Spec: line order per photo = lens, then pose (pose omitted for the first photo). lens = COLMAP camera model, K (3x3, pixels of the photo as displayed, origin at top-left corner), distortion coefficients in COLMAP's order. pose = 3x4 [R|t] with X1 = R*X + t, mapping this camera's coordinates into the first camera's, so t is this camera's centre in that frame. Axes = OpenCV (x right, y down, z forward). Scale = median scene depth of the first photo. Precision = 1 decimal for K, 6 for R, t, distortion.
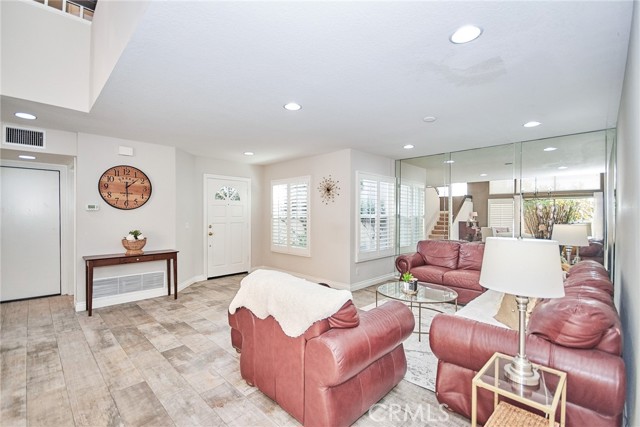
lens RADIAL K [[290.2, 0, 319.8], [0, 290.2, 213.6], [0, 0, 1]] dist [-0.002094, -0.004575]
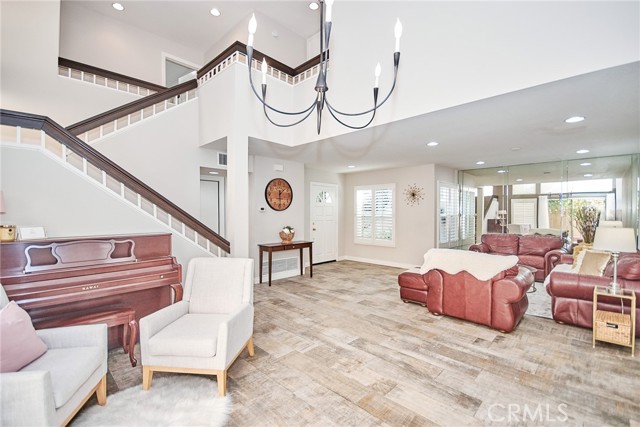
lens RADIAL K [[290.2, 0, 322.0], [0, 290.2, 213.8], [0, 0, 1]] dist [-0.002094, -0.004575]
pose [[0.999999, -0.000704, 0.001202, -0.469995], [0.000692, 0.999957, 0.009291, -0.011940], [-0.001208, -0.009291, 0.999956, -0.362636]]
